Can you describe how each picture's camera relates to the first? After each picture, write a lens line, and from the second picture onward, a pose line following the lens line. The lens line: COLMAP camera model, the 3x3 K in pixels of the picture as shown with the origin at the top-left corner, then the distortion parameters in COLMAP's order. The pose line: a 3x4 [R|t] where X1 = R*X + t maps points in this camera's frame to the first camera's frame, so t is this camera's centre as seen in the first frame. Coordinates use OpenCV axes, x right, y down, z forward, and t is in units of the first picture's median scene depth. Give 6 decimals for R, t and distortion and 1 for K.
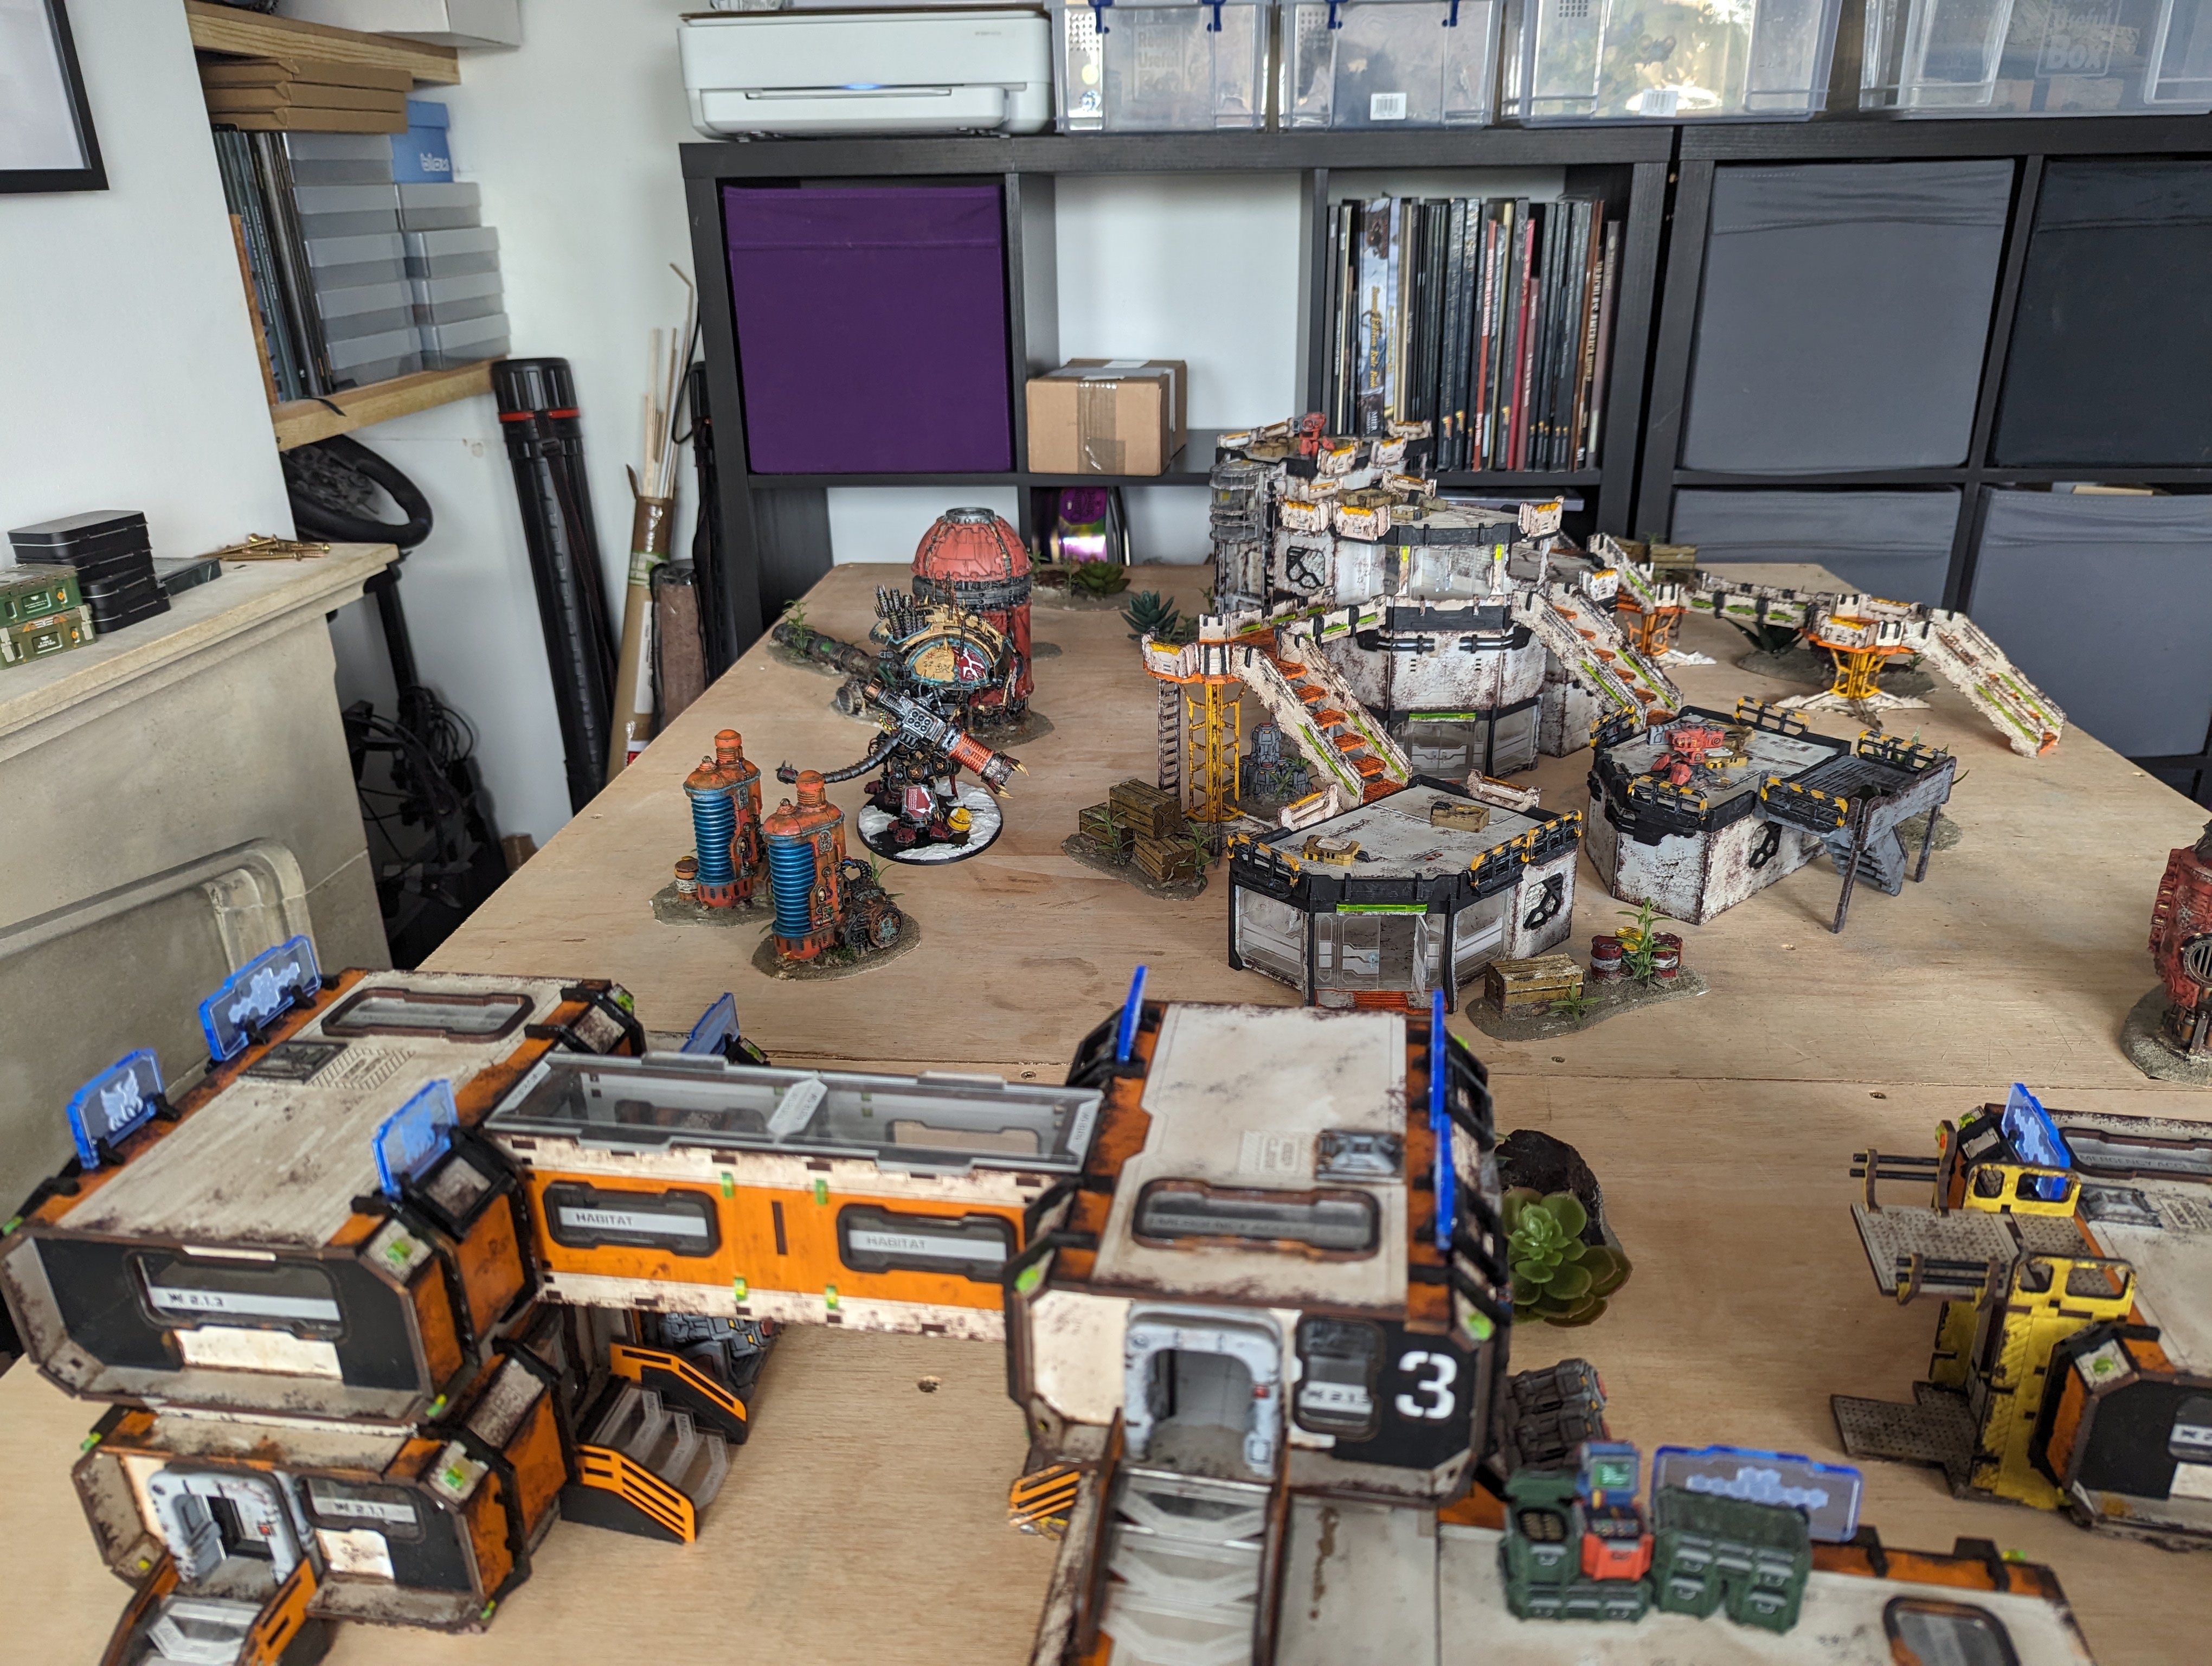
lens RADIAL K [[1572.3, 0, 1109.0], [0, 1572.3, 843.0], [0, 0, 1]] dist [0.030758, -0.025050]
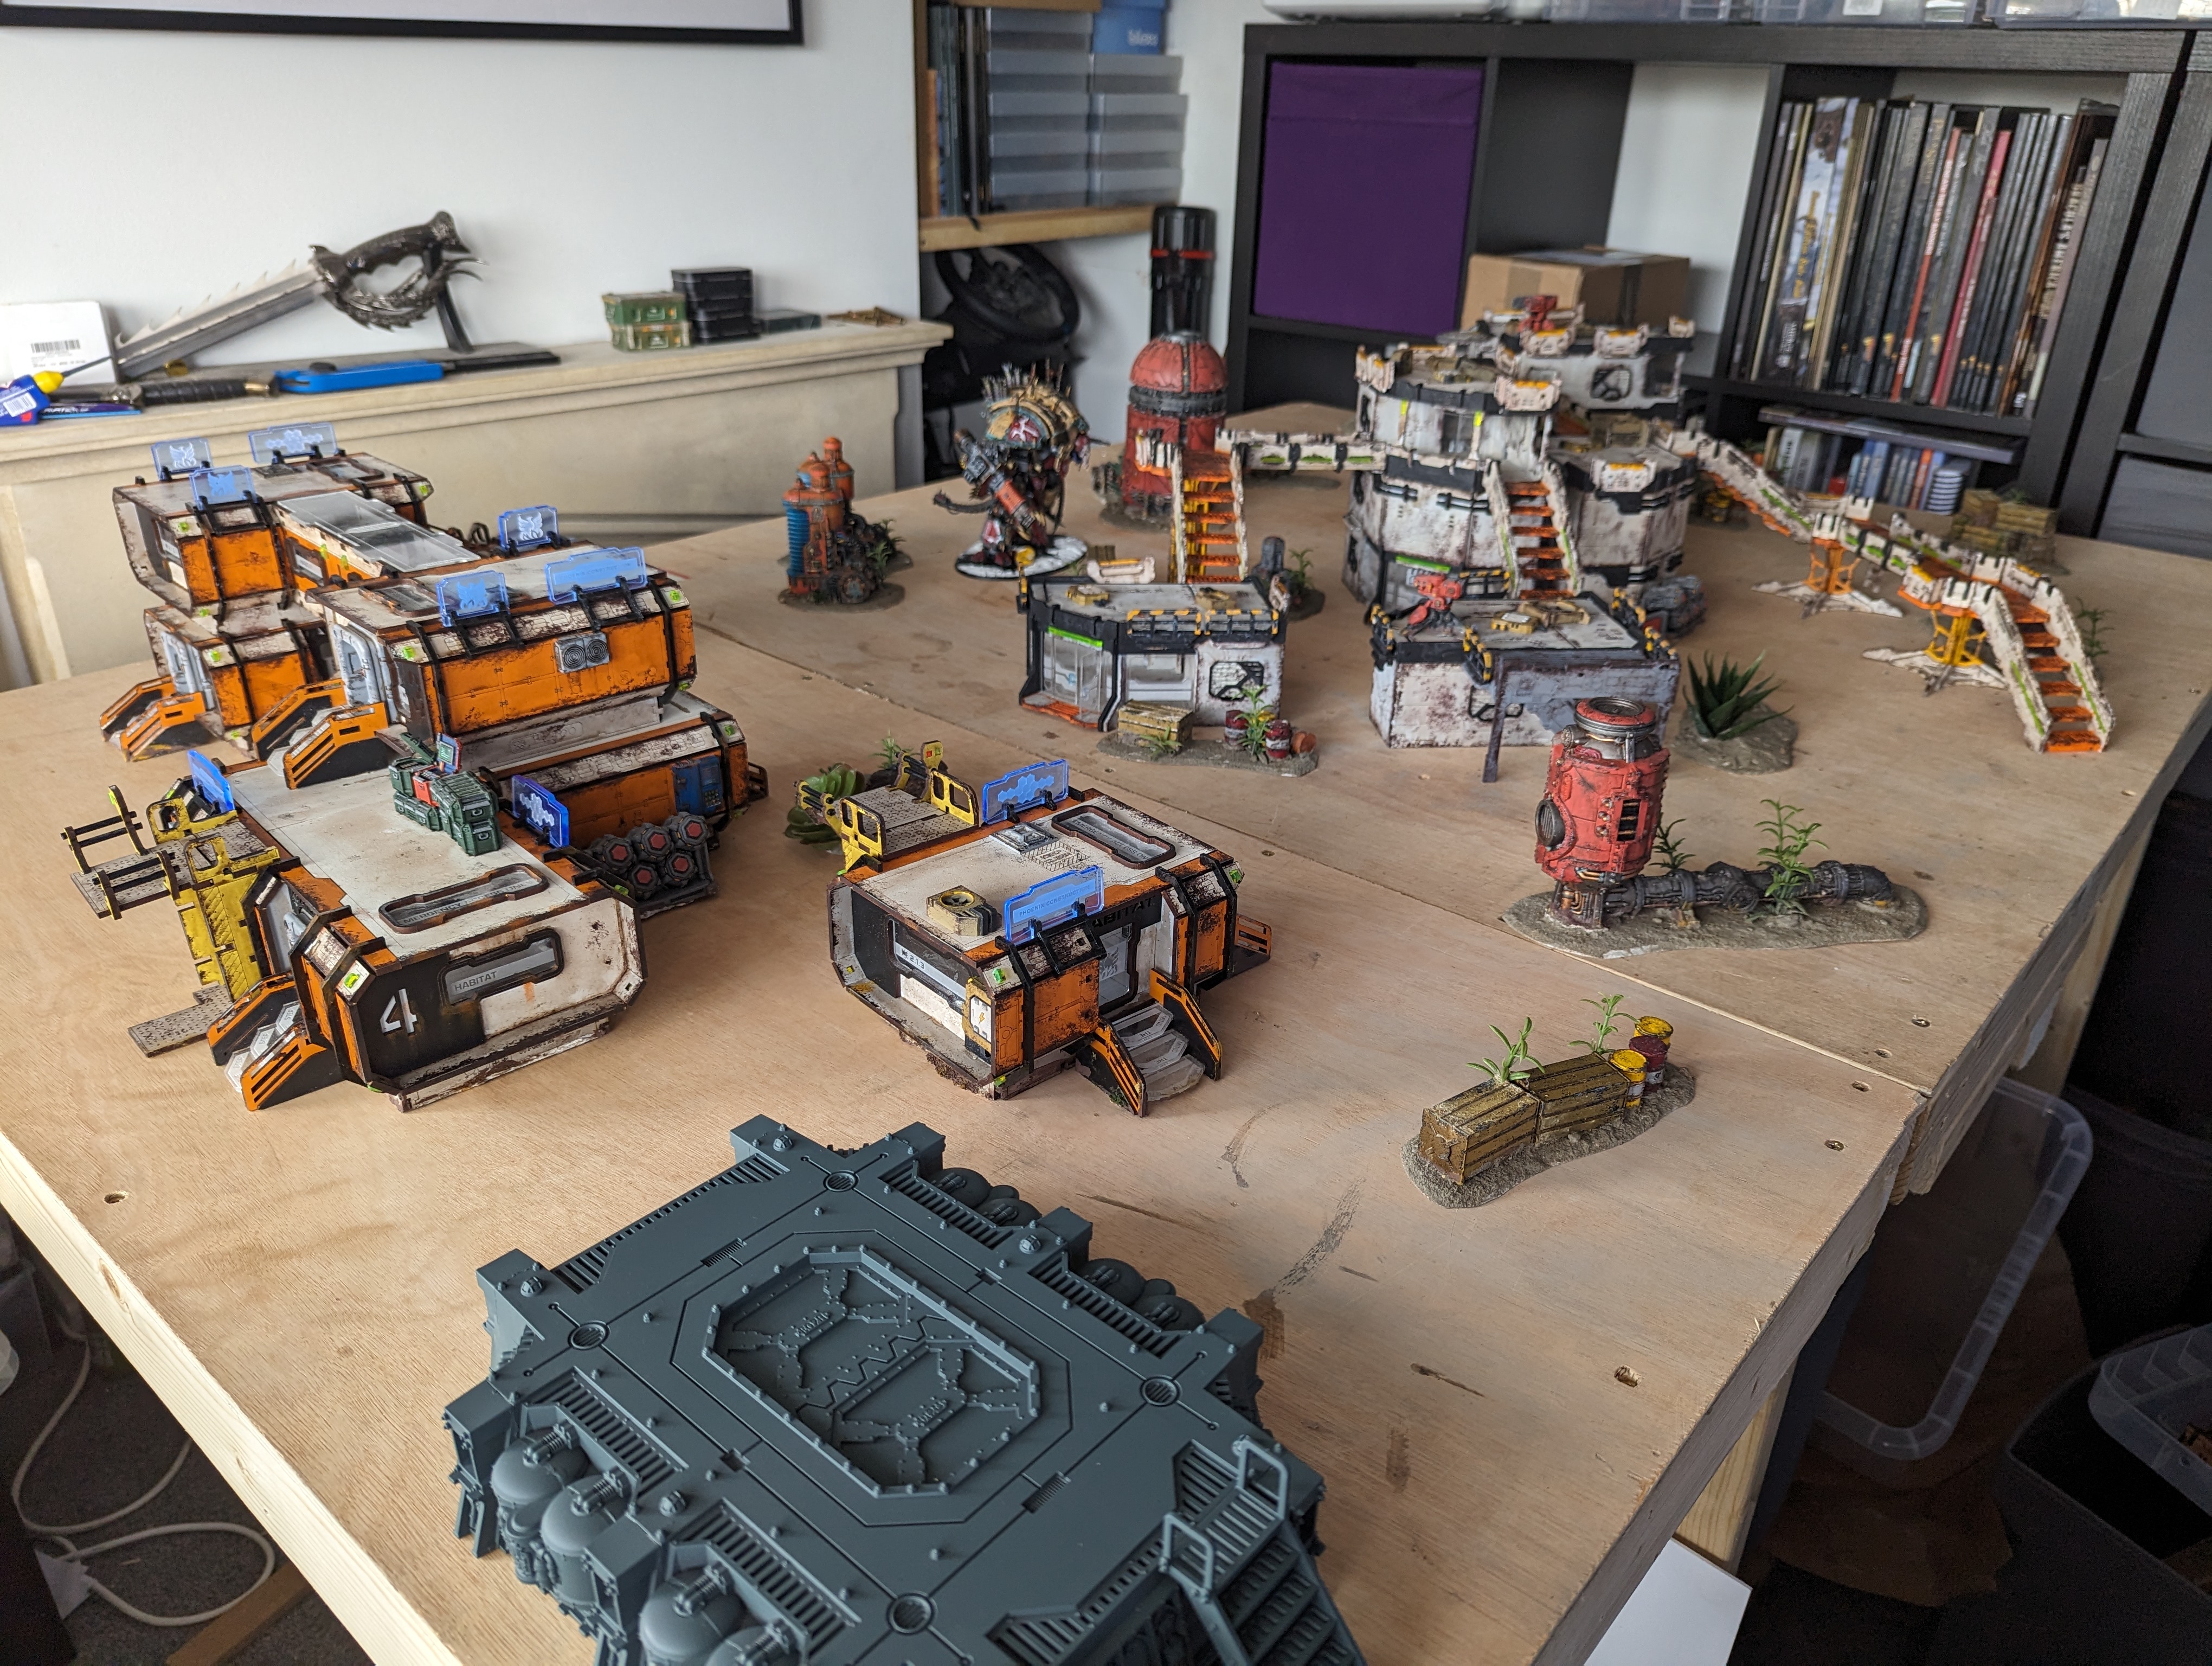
lens RADIAL K [[1572.3, 0, 1104.4], [0, 1572.3, 828.5], [0, 0, 1]] dist [0.030758, -0.025050]
pose [[0.797173, 0.293642, -0.527531, 0.466878], [-0.266776, 0.955149, 0.128533, 0.010002], [0.541614, 0.038270, 0.839756, -0.030916]]
